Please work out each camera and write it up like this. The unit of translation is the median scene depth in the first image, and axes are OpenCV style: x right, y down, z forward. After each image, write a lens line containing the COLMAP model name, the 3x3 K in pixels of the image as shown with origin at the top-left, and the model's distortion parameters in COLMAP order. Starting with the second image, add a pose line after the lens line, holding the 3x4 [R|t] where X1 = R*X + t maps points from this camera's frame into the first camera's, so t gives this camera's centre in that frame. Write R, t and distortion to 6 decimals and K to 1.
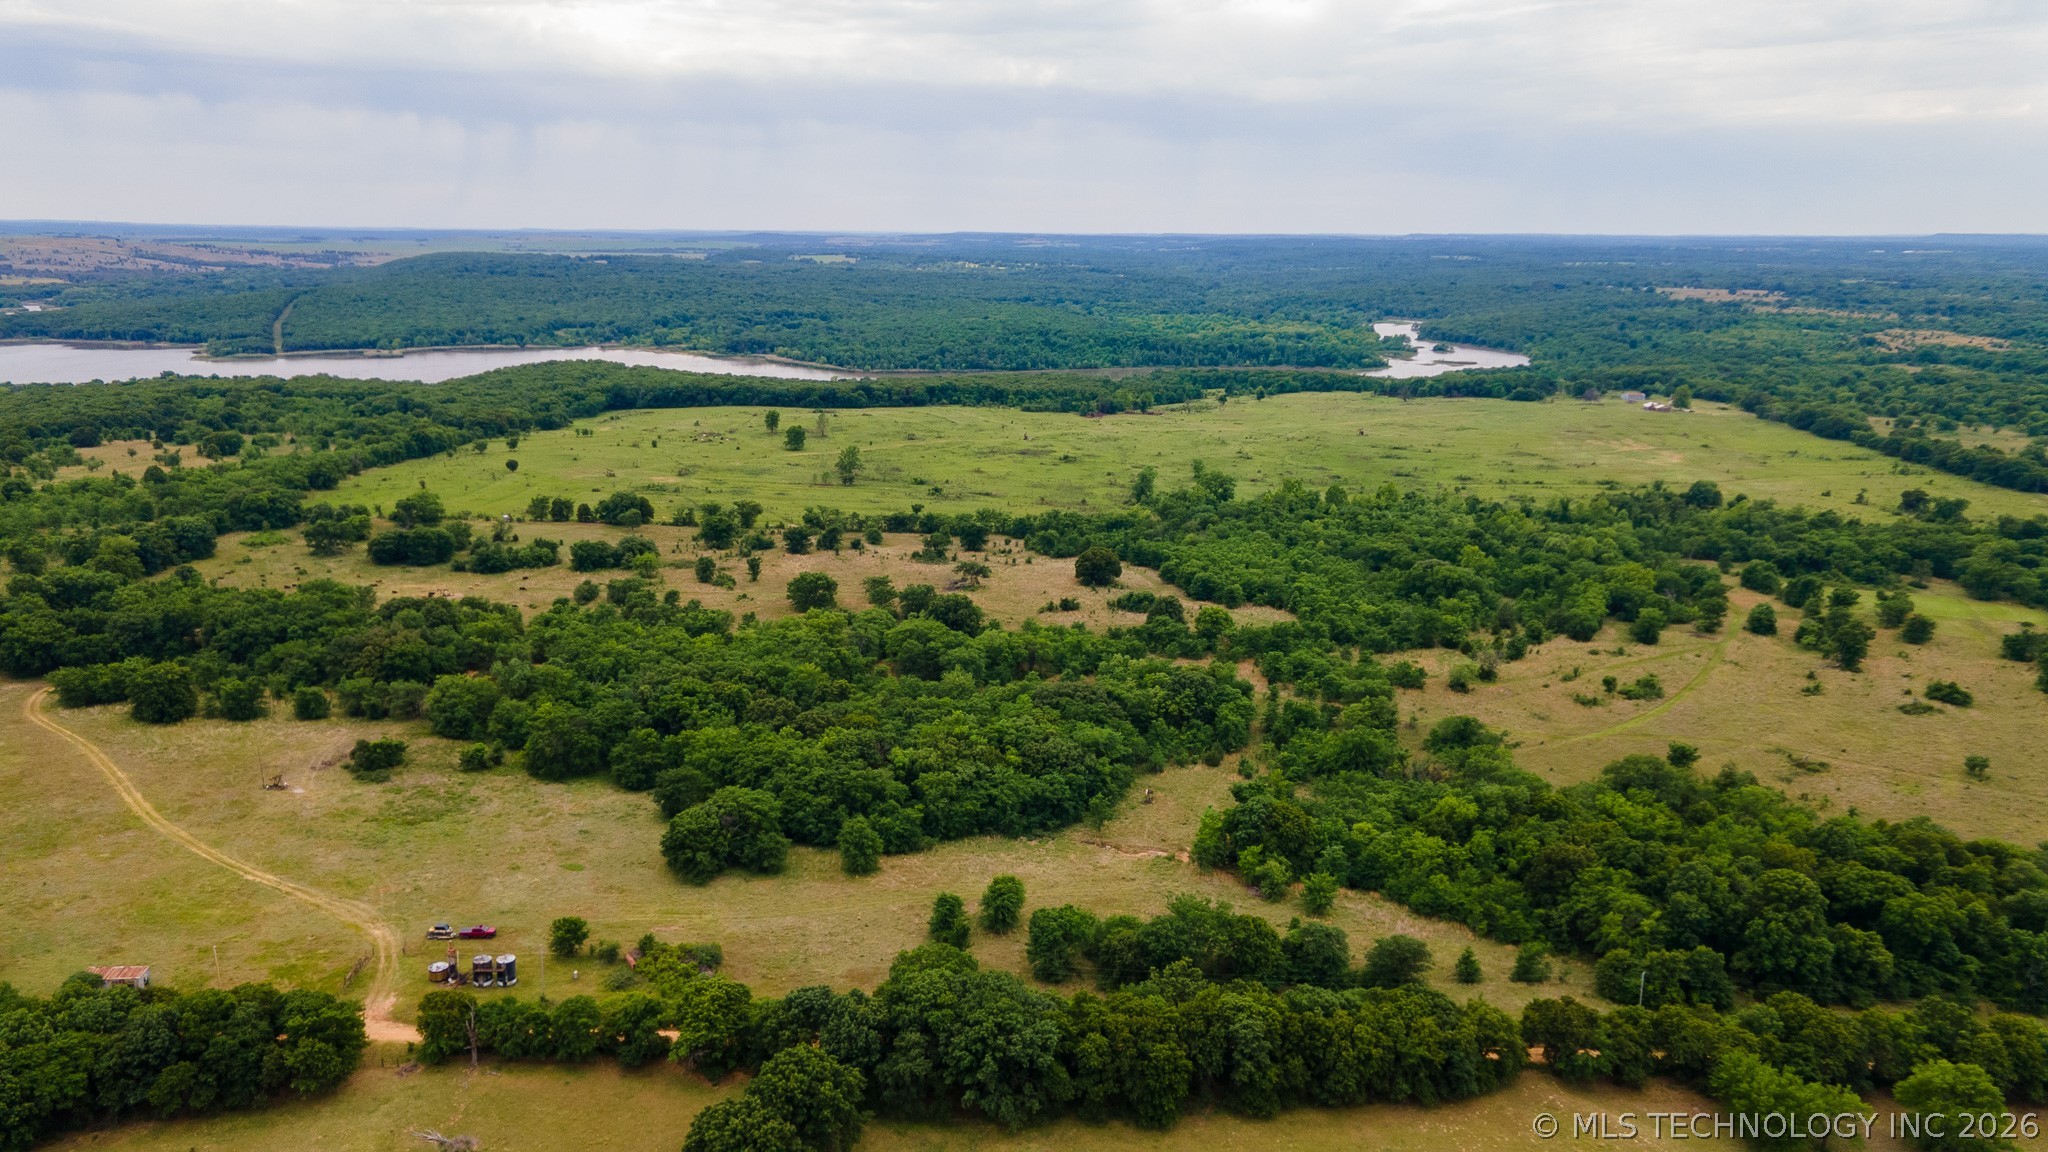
lens RADIAL K [[1468.9, 0, 1024.0], [0, 1468.9, 576.0], [0, 0, 1]] dist [0.021866, 0.050331]
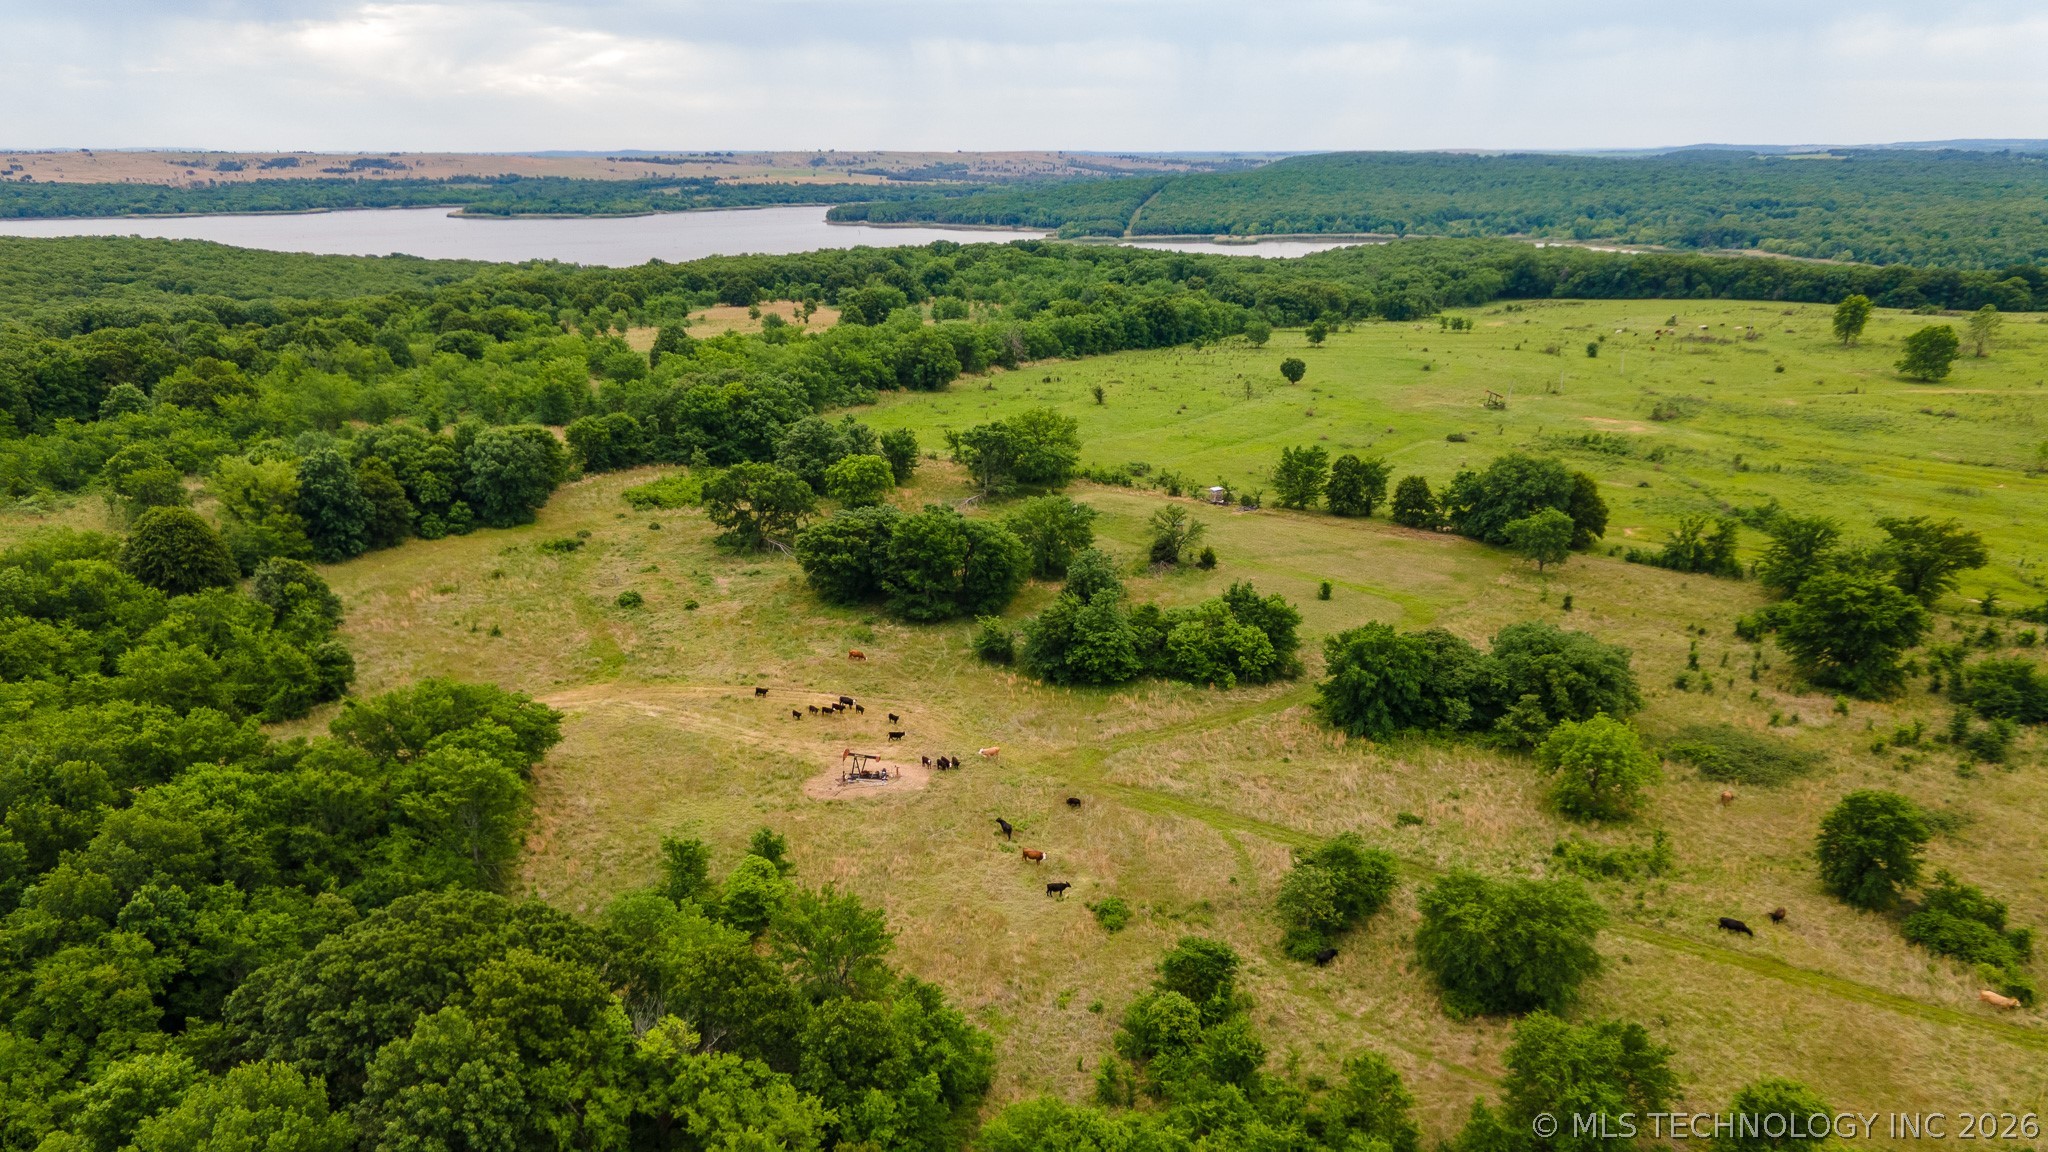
lens RADIAL K [[1514.2, 0, 1024.0], [0, 1514.2, 576.0], [0, 0, 1]] dist [0.019916, 0.001038]
pose [[0.839518, 0.138074, -0.525495, -0.104536], [-0.116142, 0.990421, 0.074687, -0.024231], [0.530773, -0.001670, 0.847512, 0.367408]]
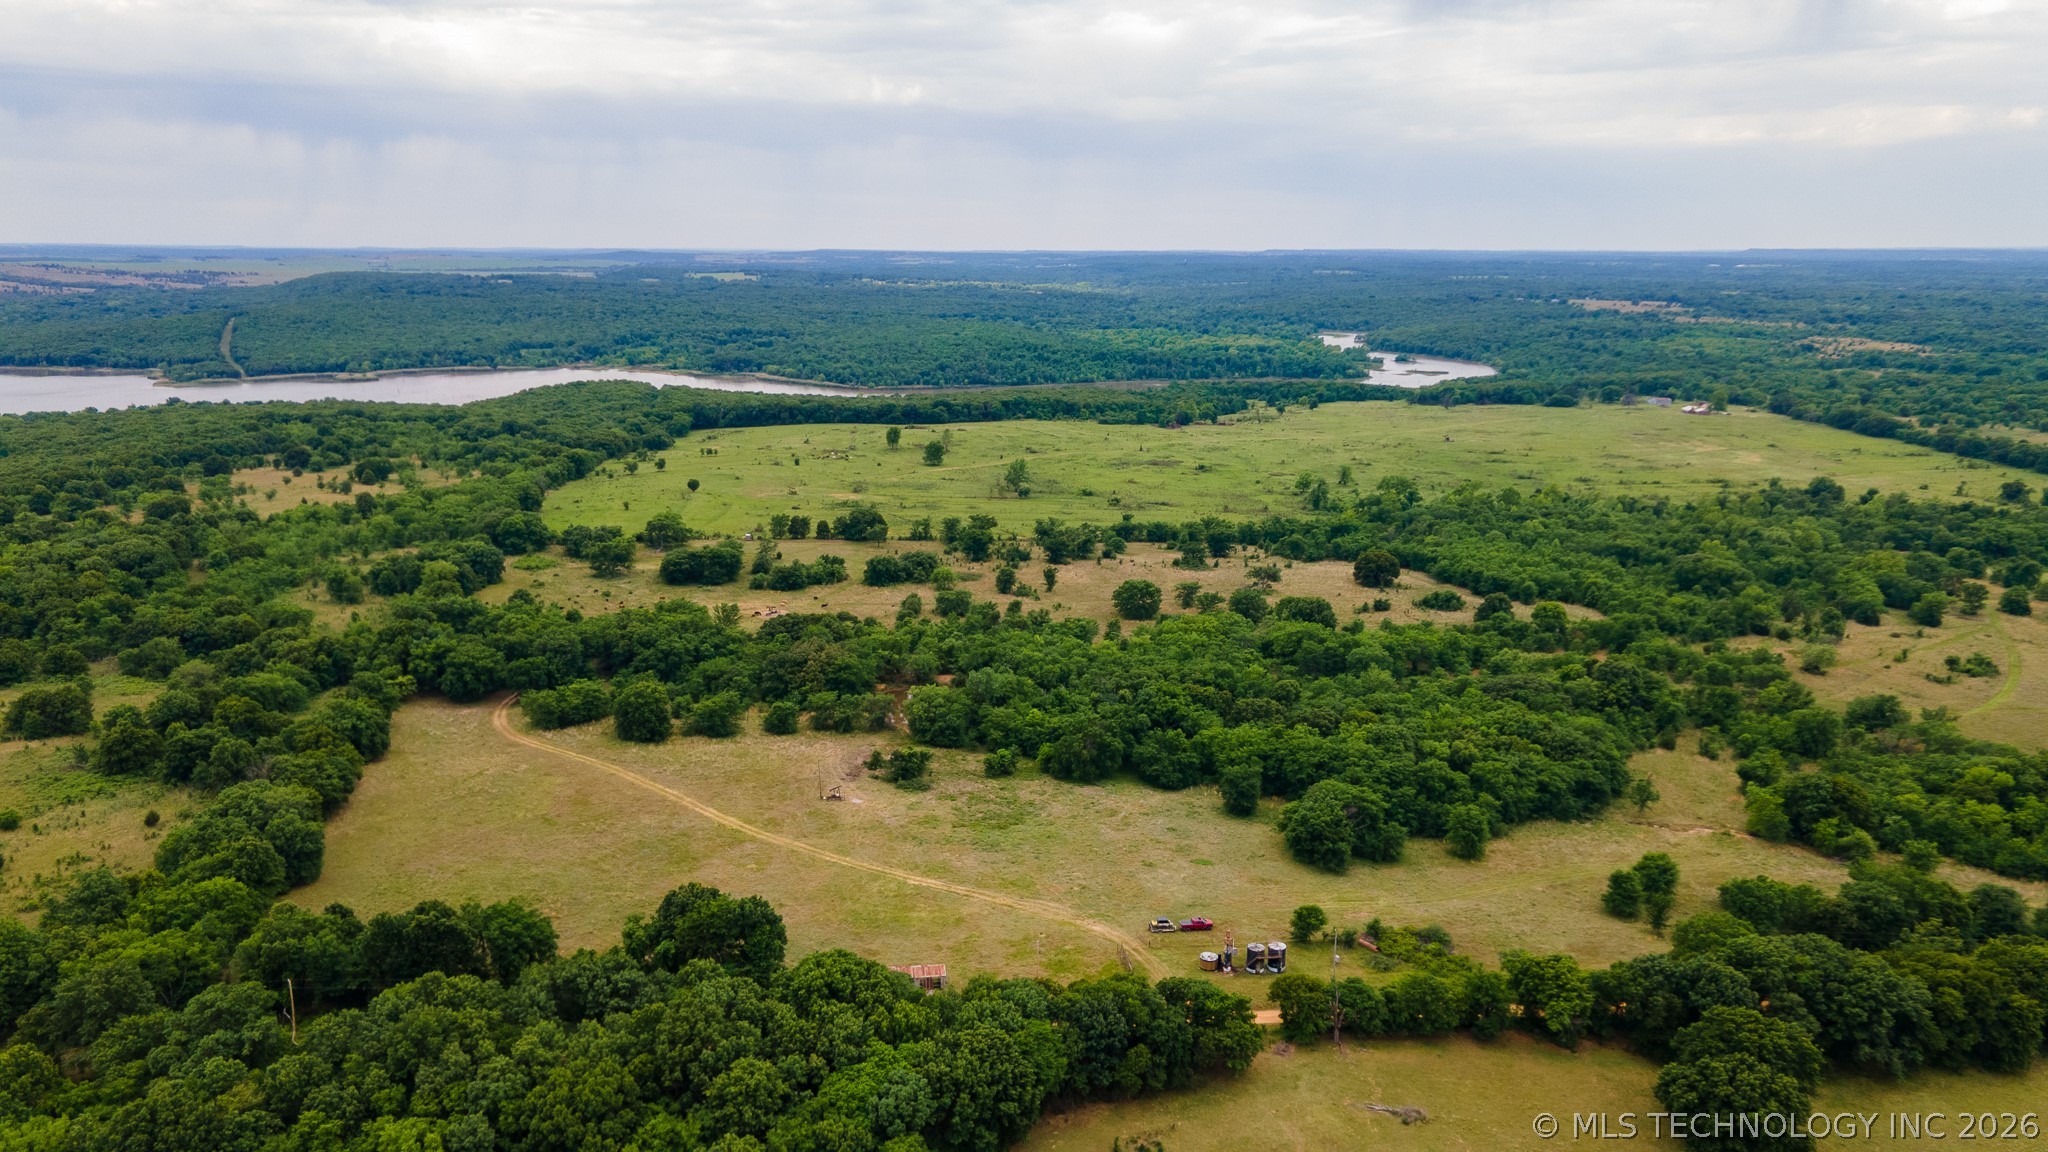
lens RADIAL K [[1468.9, 0, 1024.0], [0, 1468.9, 576.0], [0, 0, 1]] dist [0.021866, 0.050331]
pose [[0.995372, -0.025358, 0.092688, -0.149546], [0.026364, 0.999606, -0.009655, 0.001138], [-0.092406, 0.012054, 0.995648, -0.004064]]
